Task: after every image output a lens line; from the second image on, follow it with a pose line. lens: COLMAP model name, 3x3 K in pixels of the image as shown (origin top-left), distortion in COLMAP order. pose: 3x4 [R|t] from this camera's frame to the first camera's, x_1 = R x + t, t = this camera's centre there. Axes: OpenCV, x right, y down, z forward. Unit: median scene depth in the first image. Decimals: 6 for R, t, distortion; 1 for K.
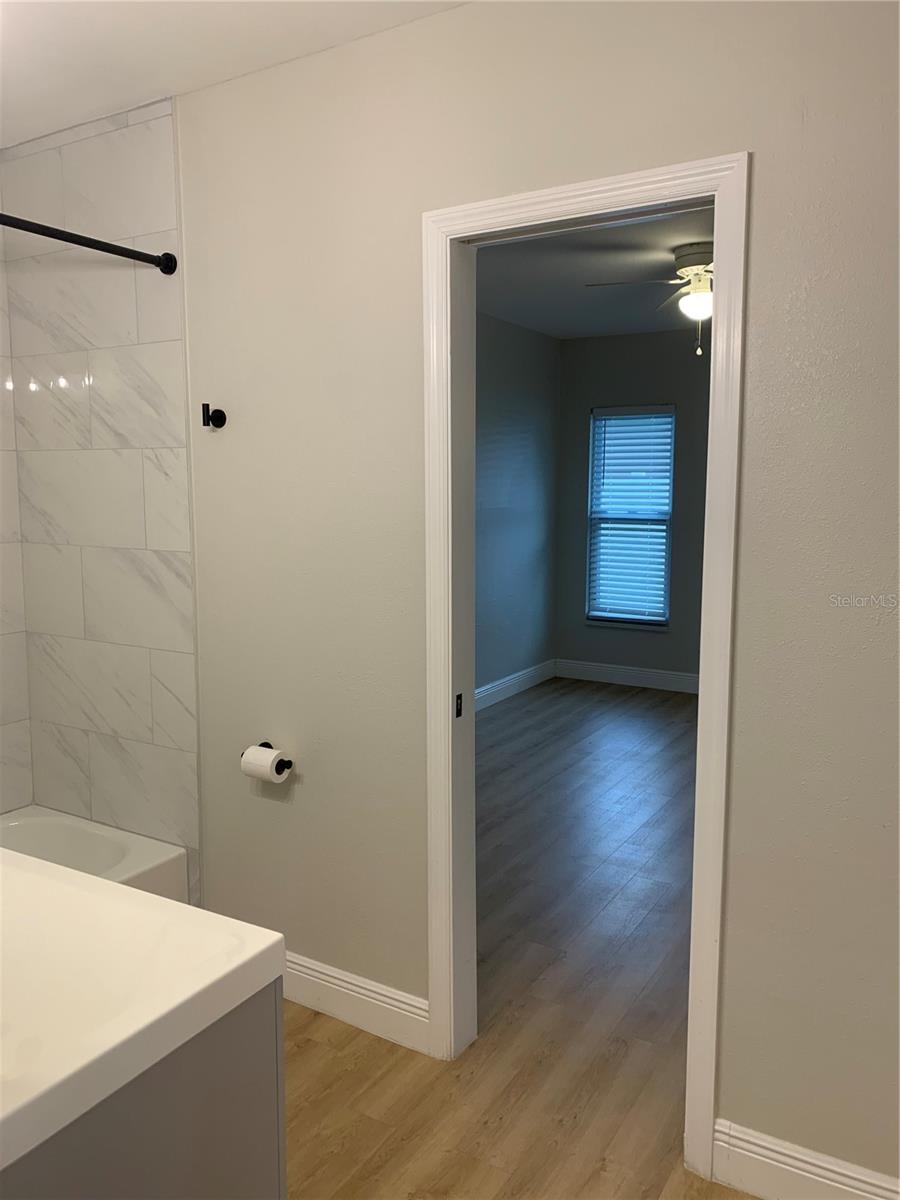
lens RADIAL K [[914.5, 0, 447.8], [0, 914.5, 601.6], [0, 0, 1]] dist [0.054916, -0.075044]
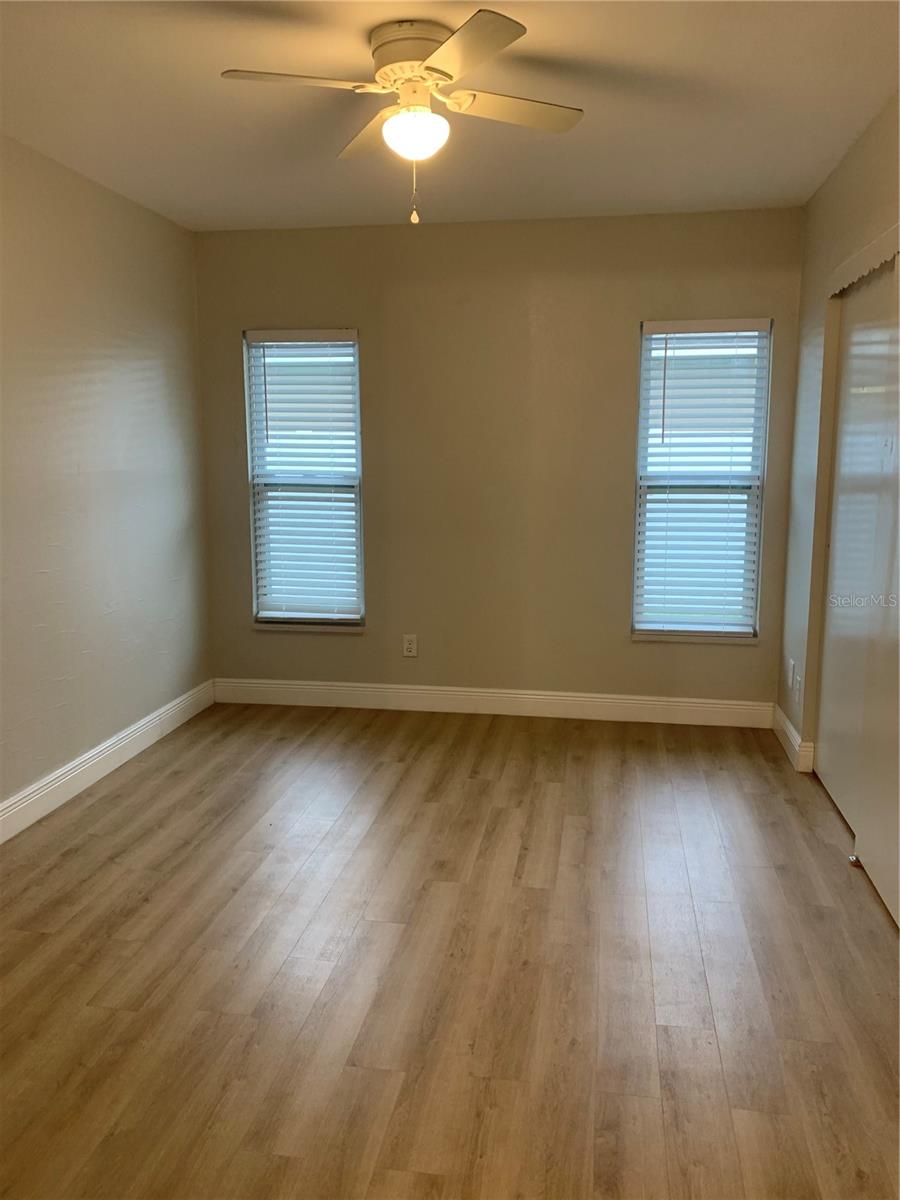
lens RADIAL K [[914.5, 0, 459.5], [0, 914.5, 597.1], [0, 0, 1]] dist [0.054916, -0.075044]
pose [[0.930018, -0.059488, 0.362669, 0.043123], [0.044148, 0.997750, 0.050449, -0.033977], [-0.364854, -0.030908, 0.930552, 0.284521]]
